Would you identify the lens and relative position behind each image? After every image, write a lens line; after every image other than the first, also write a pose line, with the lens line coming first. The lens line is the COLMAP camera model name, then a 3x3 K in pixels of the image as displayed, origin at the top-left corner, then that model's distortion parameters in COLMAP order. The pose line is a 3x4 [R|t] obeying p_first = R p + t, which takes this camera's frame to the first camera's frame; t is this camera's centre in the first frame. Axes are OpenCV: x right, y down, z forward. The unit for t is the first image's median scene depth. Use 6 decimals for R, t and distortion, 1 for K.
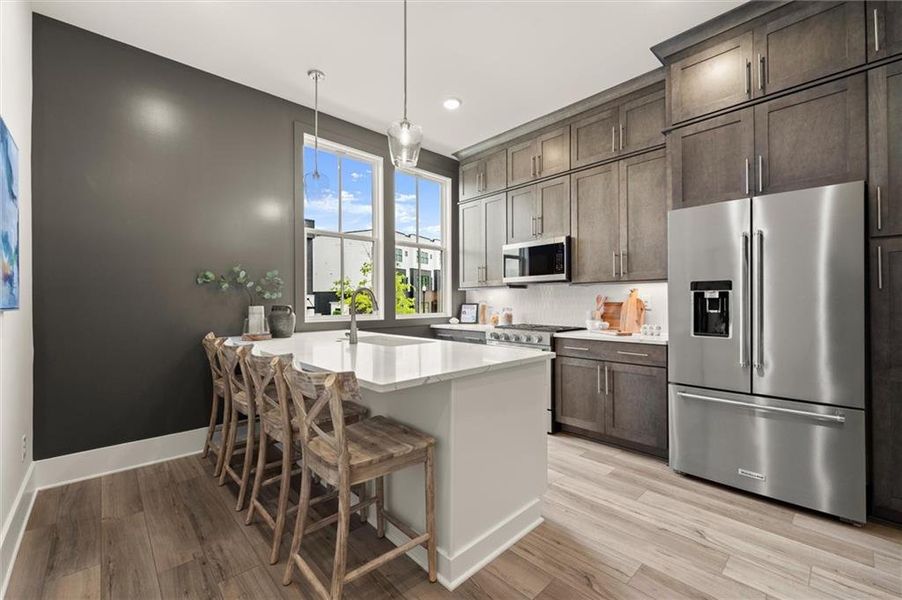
lens RADIAL K [[374.6, 0, 440.2], [0, 374.6, 300.8], [0, 0, 1]] dist [0.000400, -0.000662]
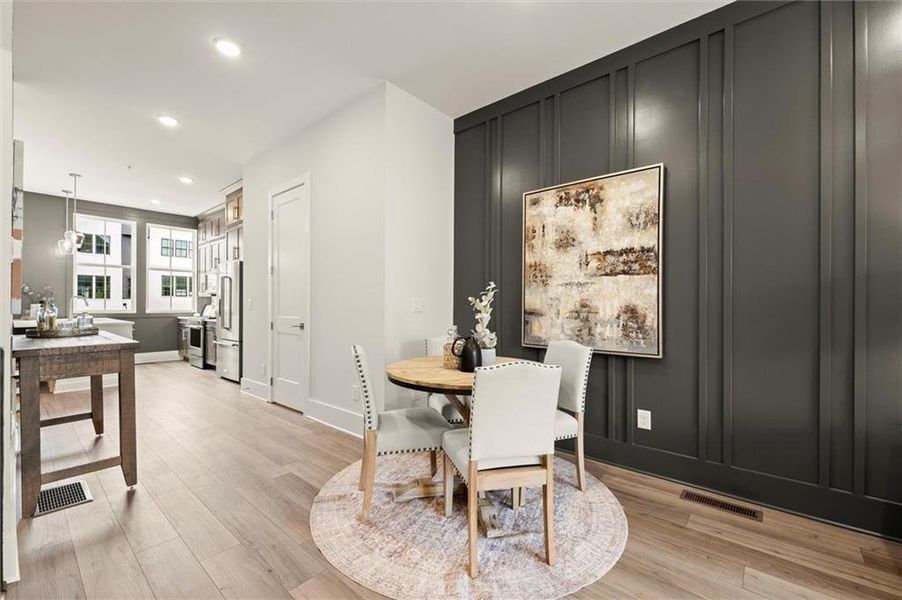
lens RADIAL K [[374.6, 0, 436.3], [0, 374.6, 299.9], [0, 0, 1]] dist [0.000400, -0.000662]
pose [[0.992842, 0.009974, 0.119019, 1.091439], [-0.008452, 0.999876, -0.013289, -0.000354], [-0.119136, 0.012188, 0.992803, -0.959053]]
